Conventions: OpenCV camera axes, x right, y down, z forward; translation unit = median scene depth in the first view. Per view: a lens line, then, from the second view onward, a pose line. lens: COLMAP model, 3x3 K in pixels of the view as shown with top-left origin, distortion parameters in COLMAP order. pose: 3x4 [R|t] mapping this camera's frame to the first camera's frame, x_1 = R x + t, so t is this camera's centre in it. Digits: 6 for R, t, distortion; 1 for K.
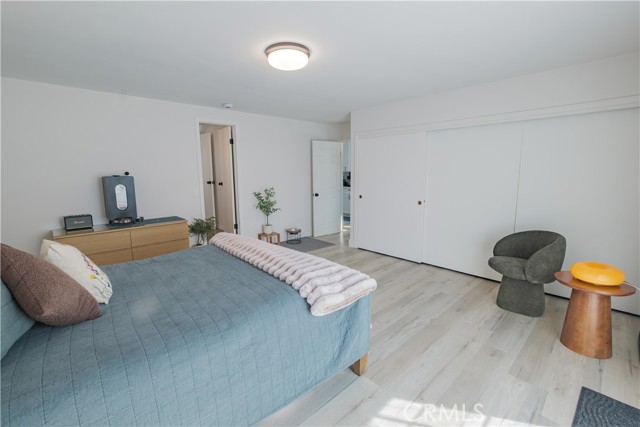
lens RADIAL K [[279.7, 0, 314.0], [0, 279.7, 208.9], [0, 0, 1]] dist [-0.002079, 0.000113]
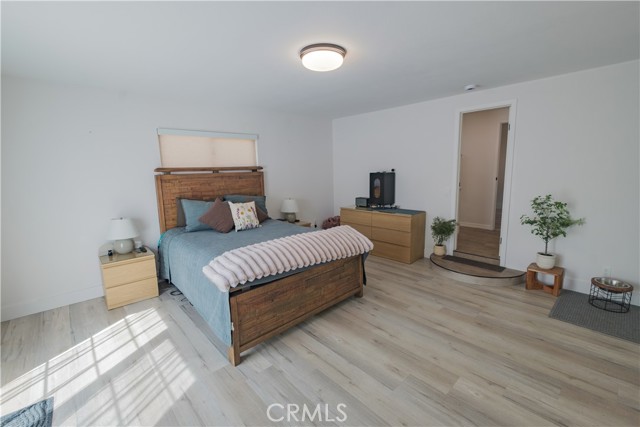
lens RADIAL K [[279.7, 0, 314.0], [0, 279.7, 208.9], [0, 0, 1]] dist [-0.002079, 0.000113]
pose [[-0.003868, 0.152213, -0.988340, 0.658211], [-0.111597, 0.982108, 0.151690, -0.116363], [0.993746, 0.110883, 0.013187, 0.702400]]
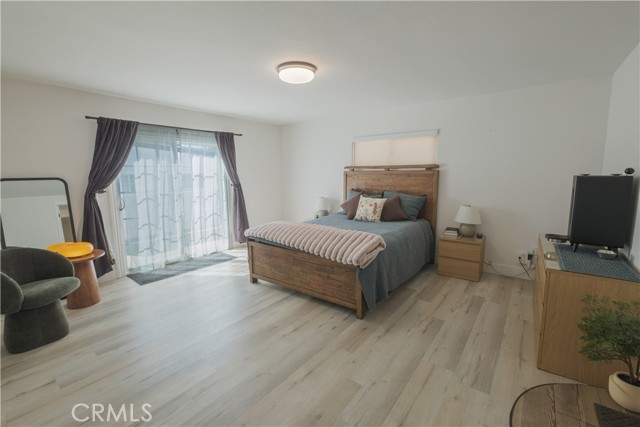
lens RADIAL K [[279.7, 0, 314.0], [0, 279.7, 208.9], [0, 0, 1]] dist [-0.002079, 0.000113]
pose [[-0.985848, 0.037200, -0.163465, 0.027305], [-0.006842, 0.965328, 0.260949, -0.209967], [0.167504, 0.258374, -0.951412, 1.552308]]
